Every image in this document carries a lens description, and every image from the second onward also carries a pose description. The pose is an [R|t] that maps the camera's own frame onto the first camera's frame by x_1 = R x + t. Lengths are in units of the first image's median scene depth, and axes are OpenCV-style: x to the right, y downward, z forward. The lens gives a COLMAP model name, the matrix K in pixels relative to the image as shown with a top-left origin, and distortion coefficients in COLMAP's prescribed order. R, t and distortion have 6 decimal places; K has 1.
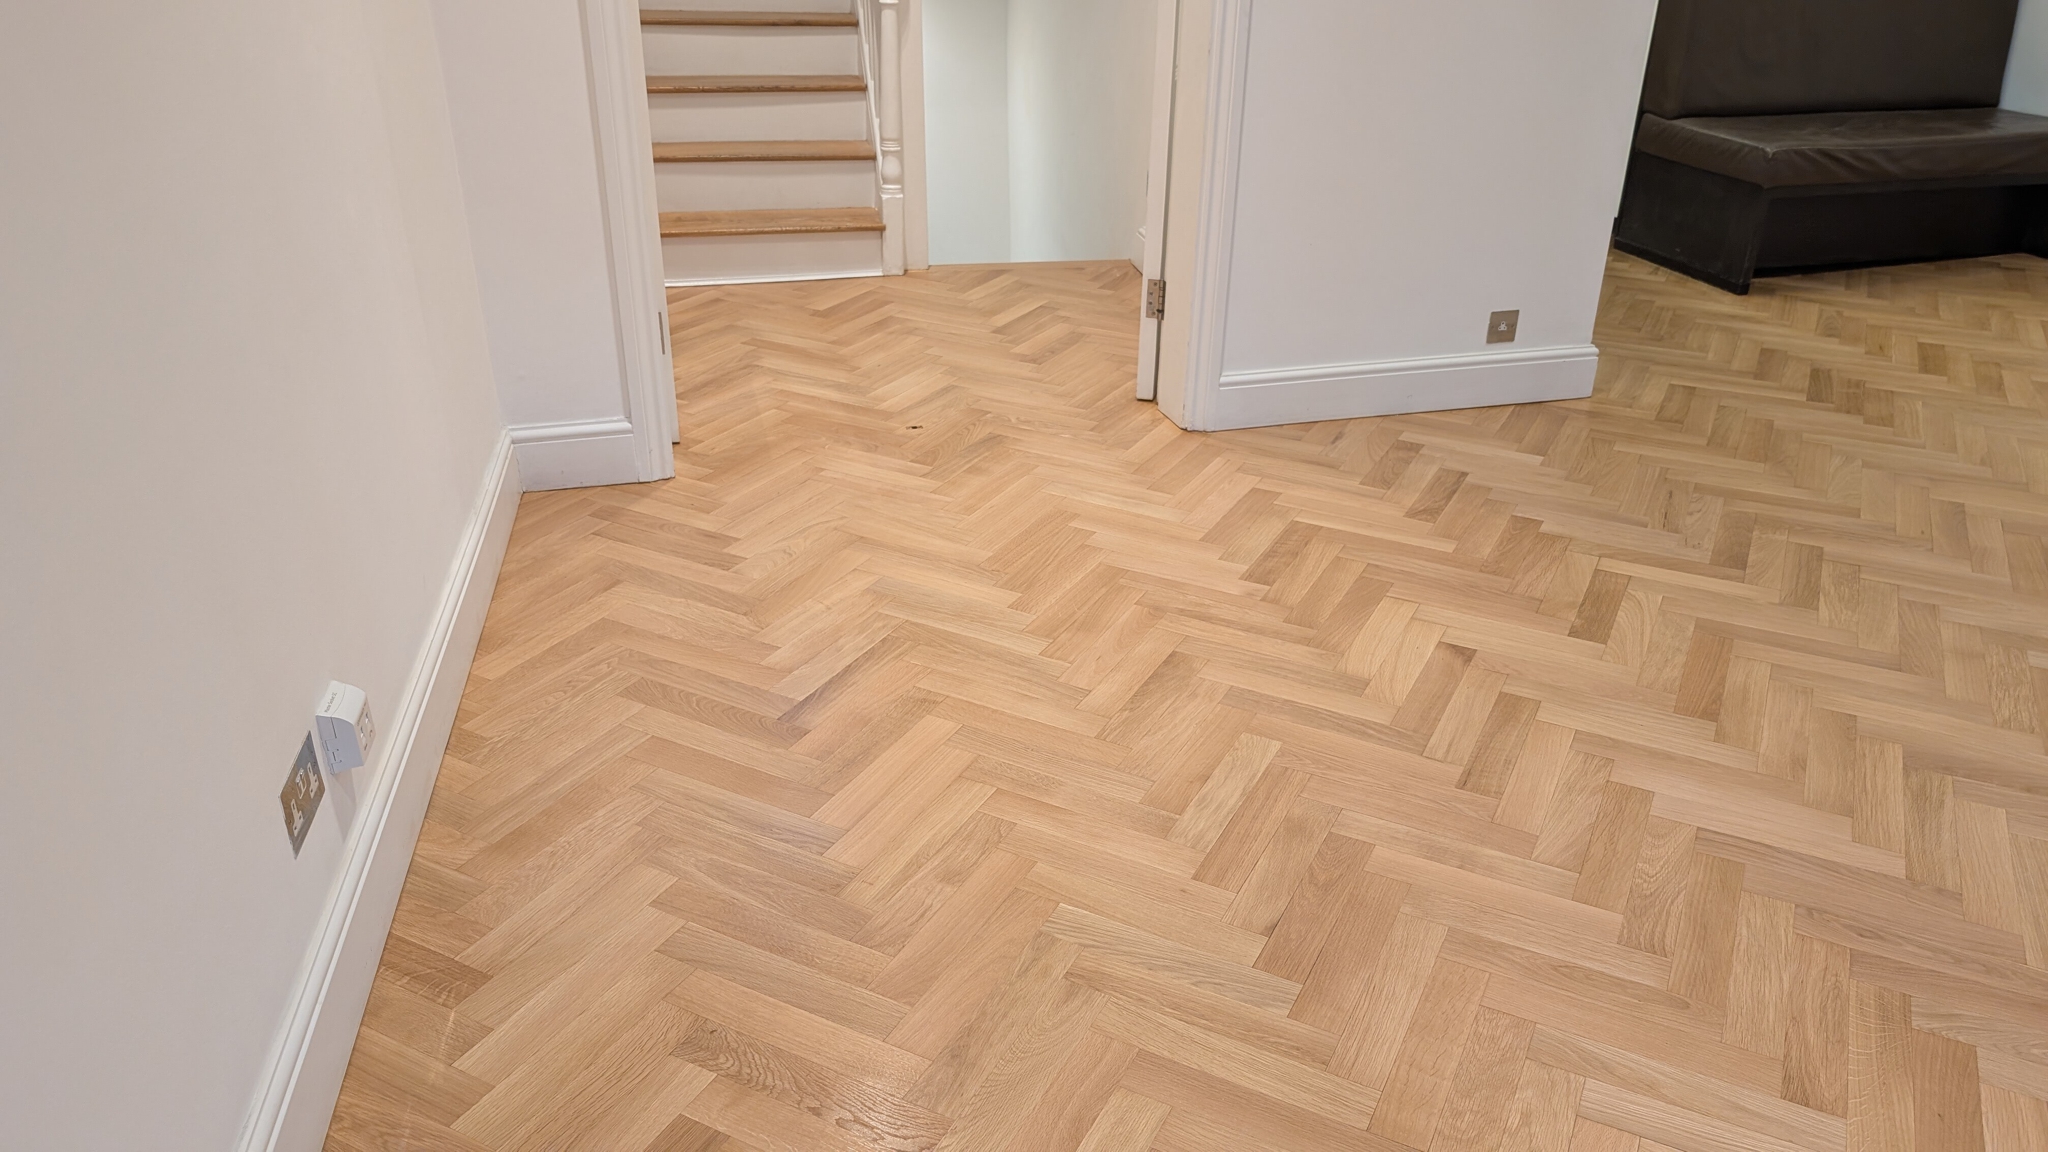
lens RADIAL K [[1494.7, 0, 1024.0], [0, 1494.7, 576.0], [0, 0, 1]] dist [-0.008217, -0.004673]
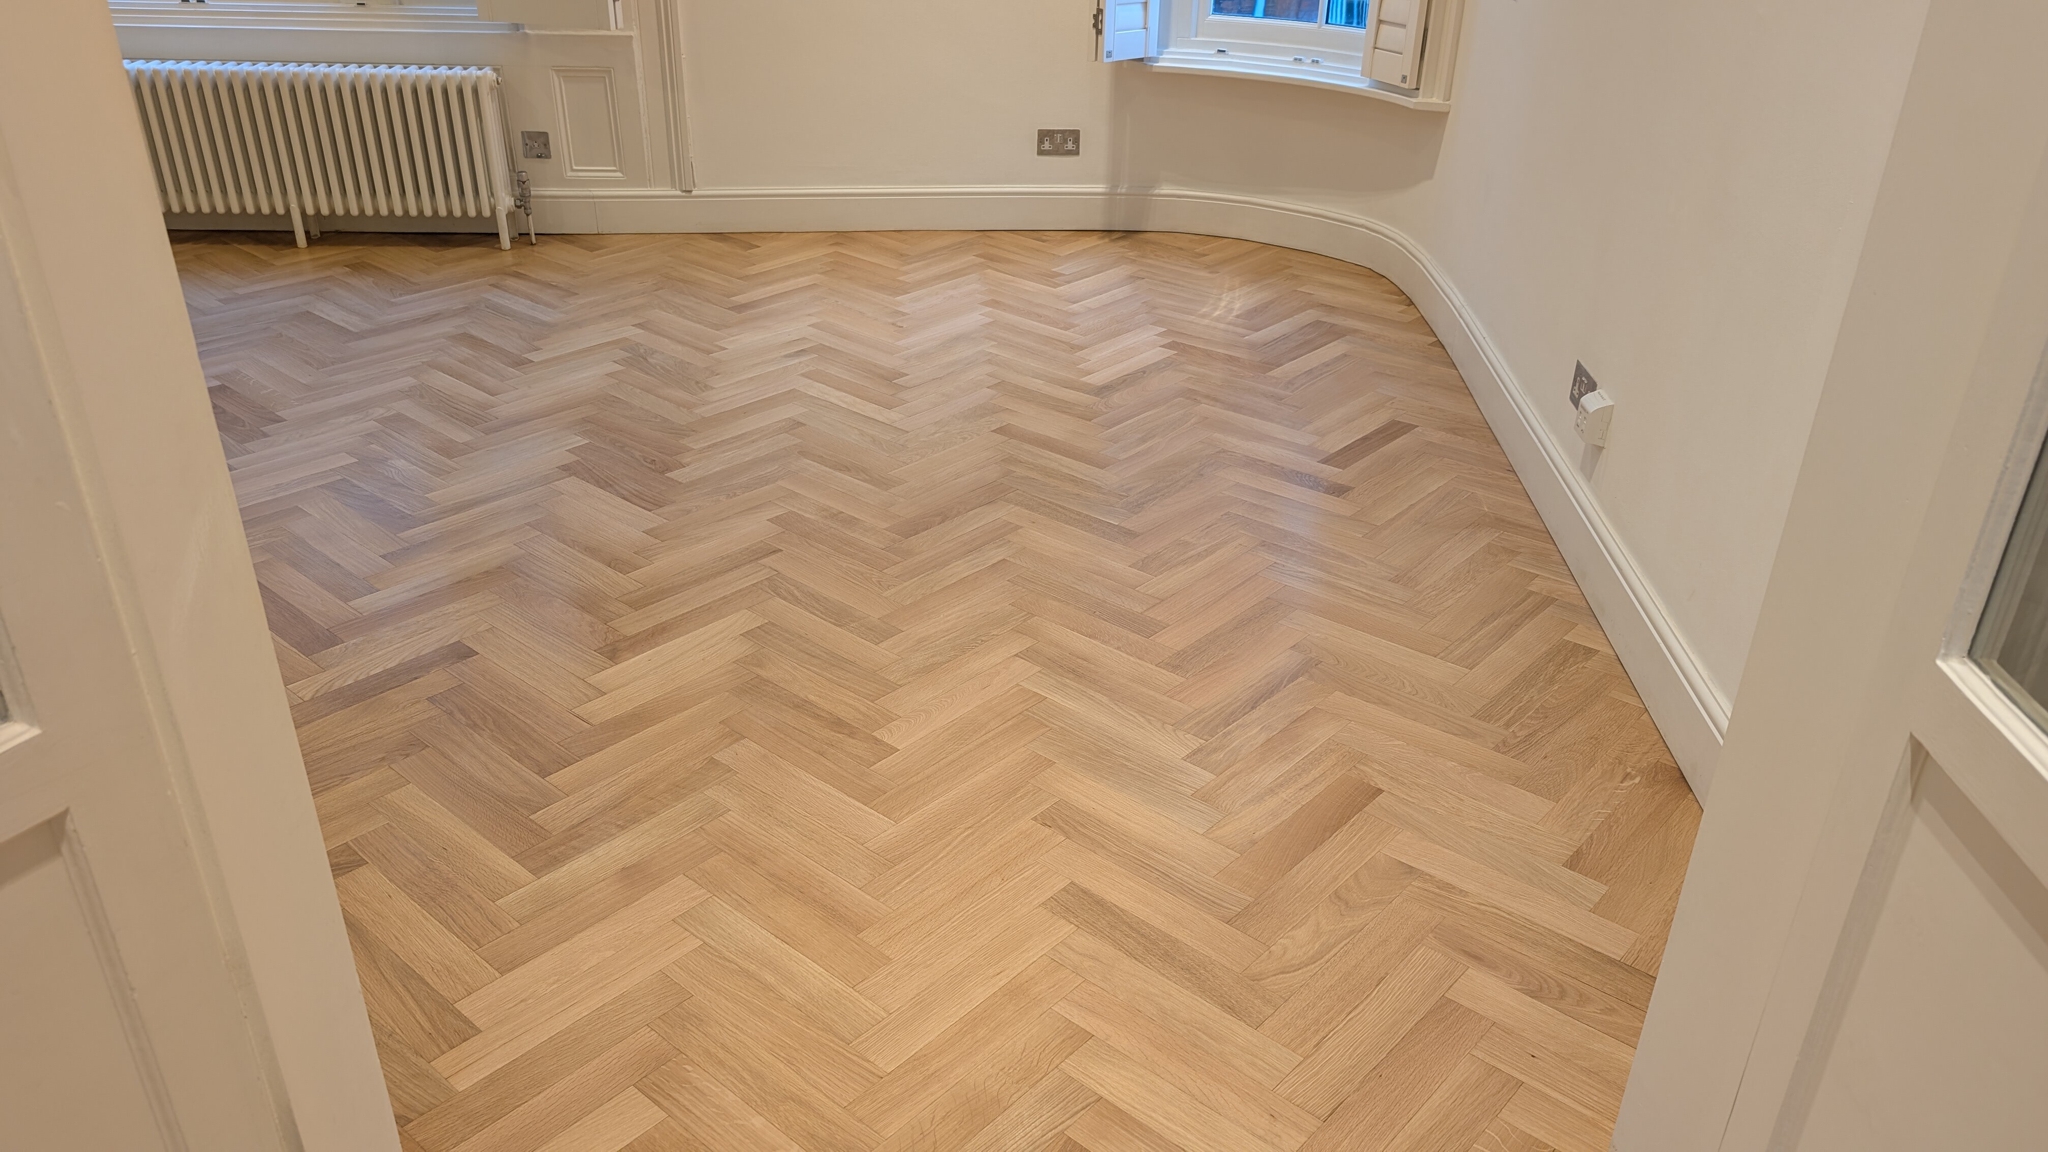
lens RADIAL K [[1449.9, 0, 1024.0], [0, 1449.9, 576.0], [0, 0, 1]] dist [0.124395, -0.235580]
pose [[-0.967356, -0.138811, 0.212025, -0.134084], [0.086519, 0.605482, 0.791142, -0.607635], [-0.238197, 0.783660, -0.573707, 1.246491]]
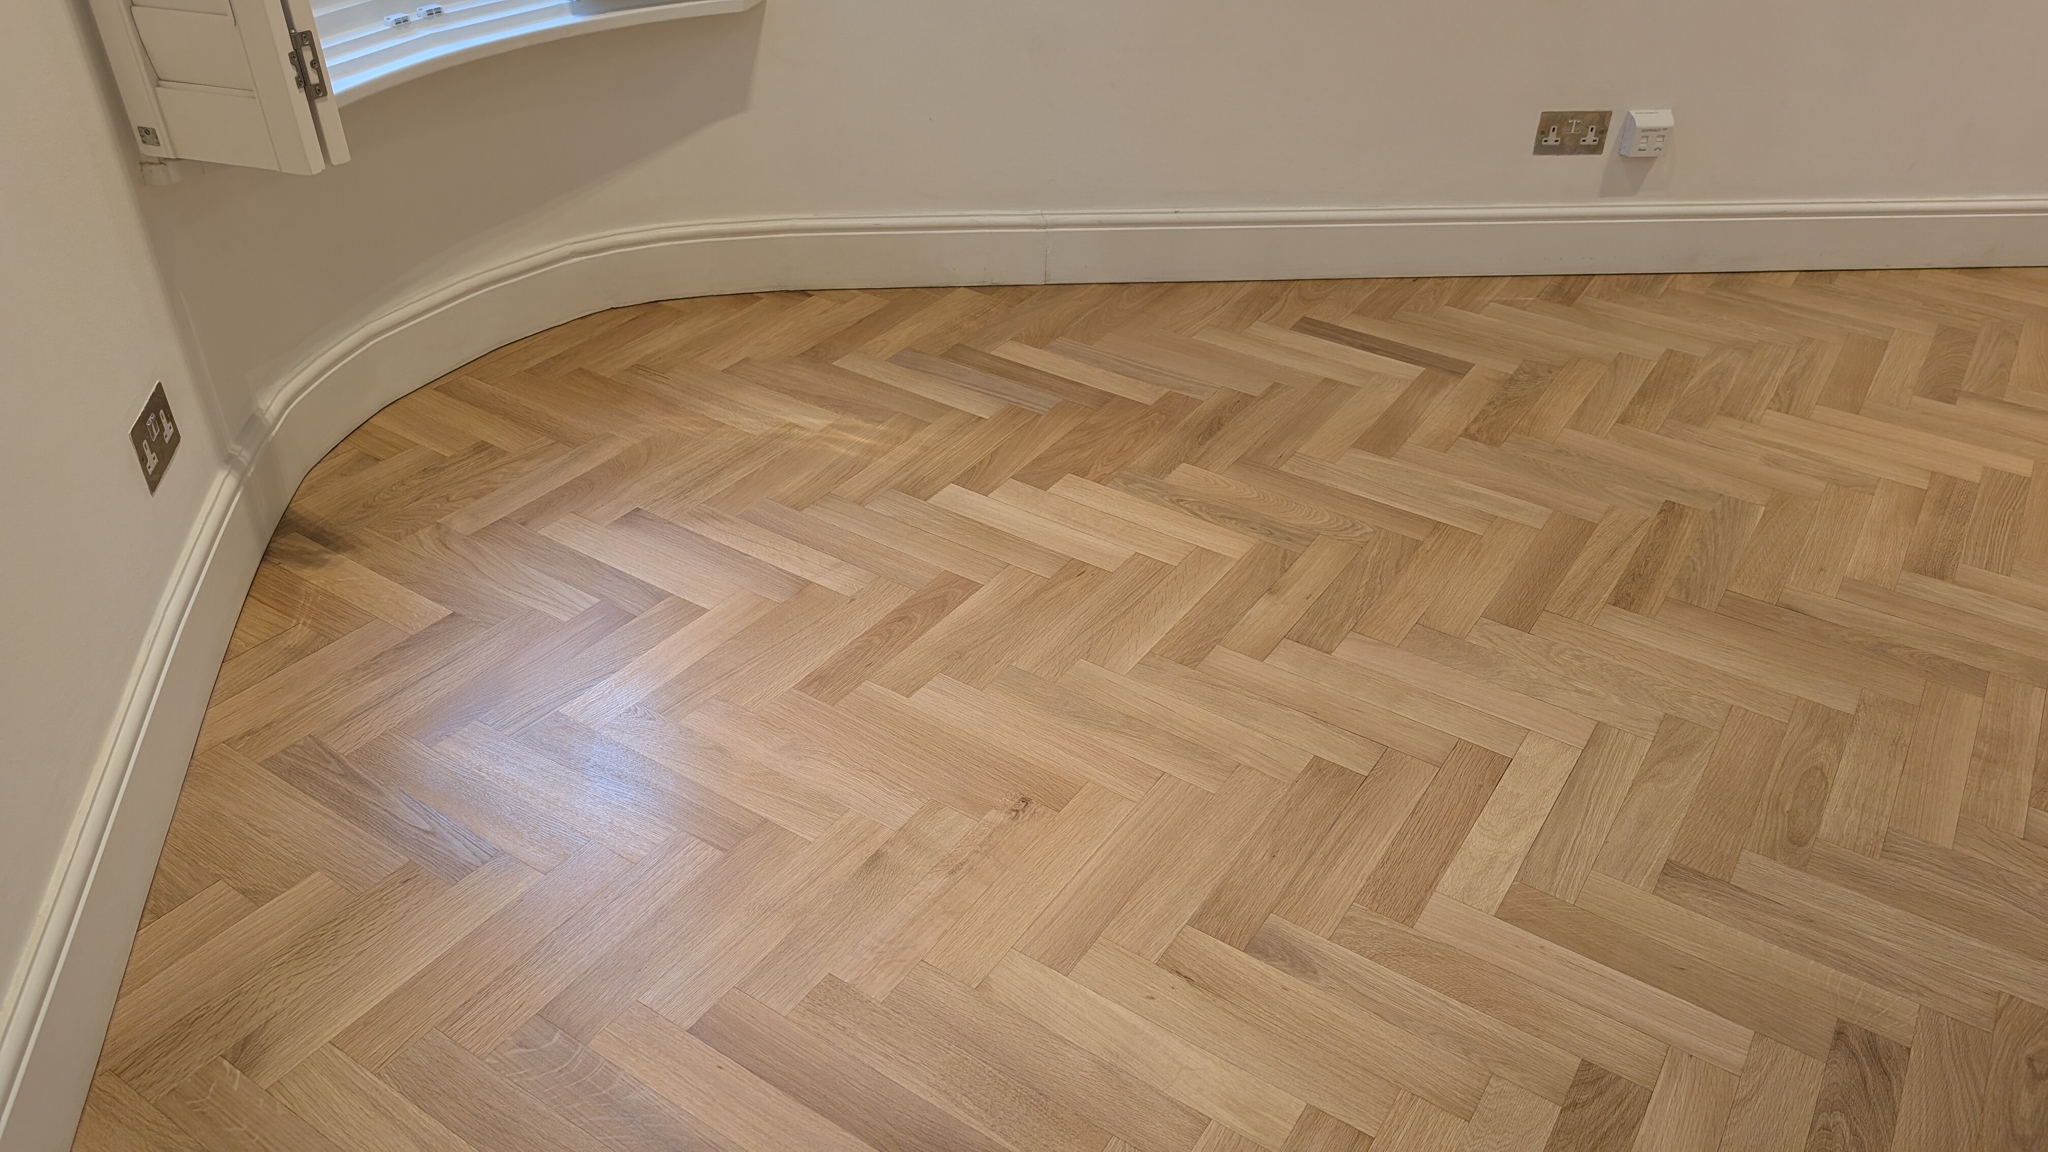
lens RADIAL K [[1457.8, 0, 1022.5], [0, 1457.8, 615.6], [0, 0, 1]] dist [0.075690, -0.073787]
pose [[-0.111943, 0.576987, -0.809045, 0.705536], [-0.446165, 0.698302, 0.559742, -0.073636], [0.887922, 0.423627, 0.179262, 0.198899]]
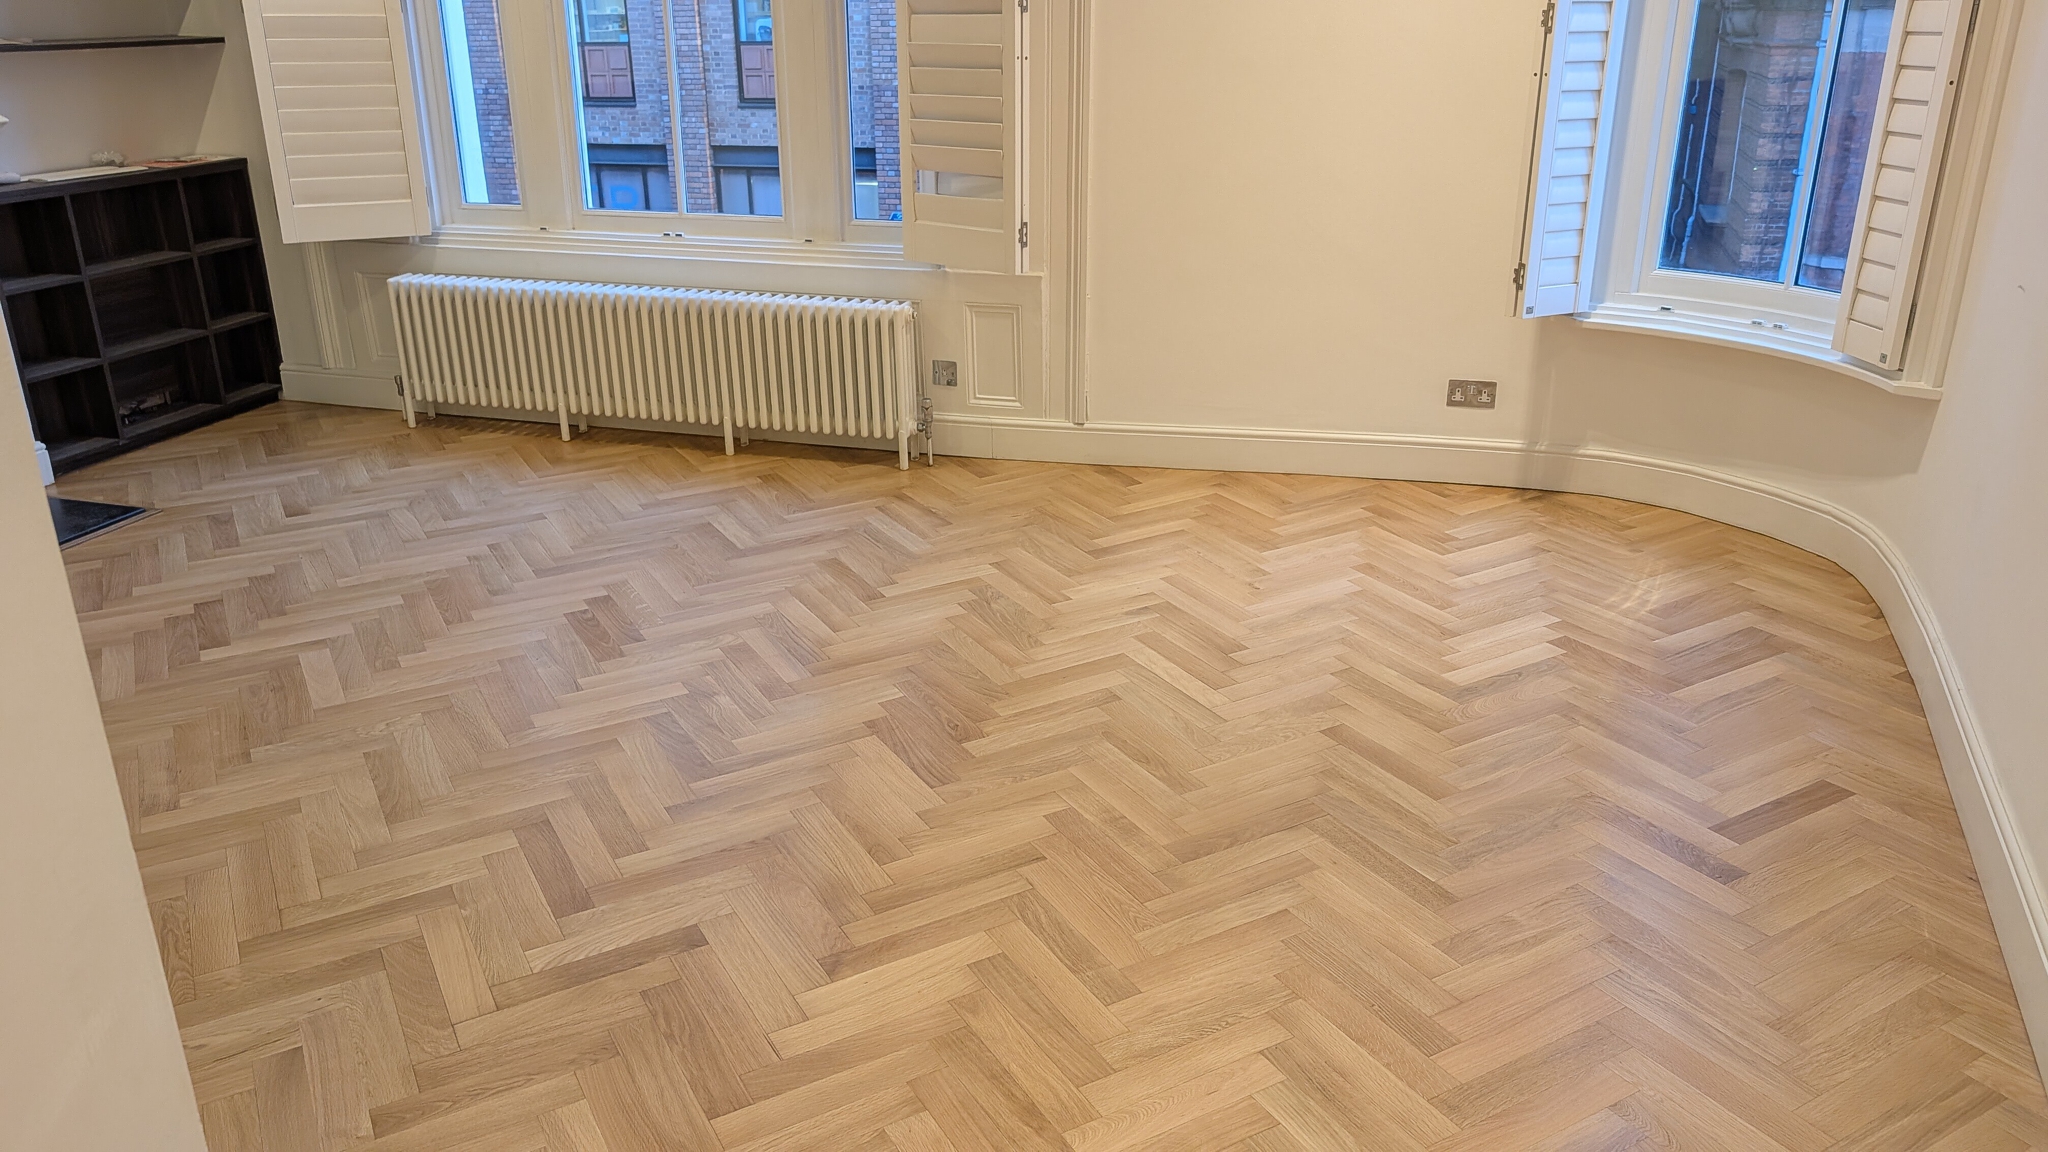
lens RADIAL K [[1462.1, 0, 1048.6], [0, 1462.1, 552.4], [0, 0, 1]] dist [0.035380, -0.025283]
pose [[-0.841778, -0.192913, 0.504177, -0.183855], [0.231411, 0.714843, 0.659885, -0.589371], [-0.487707, 0.672149, -0.557097, 1.093731]]
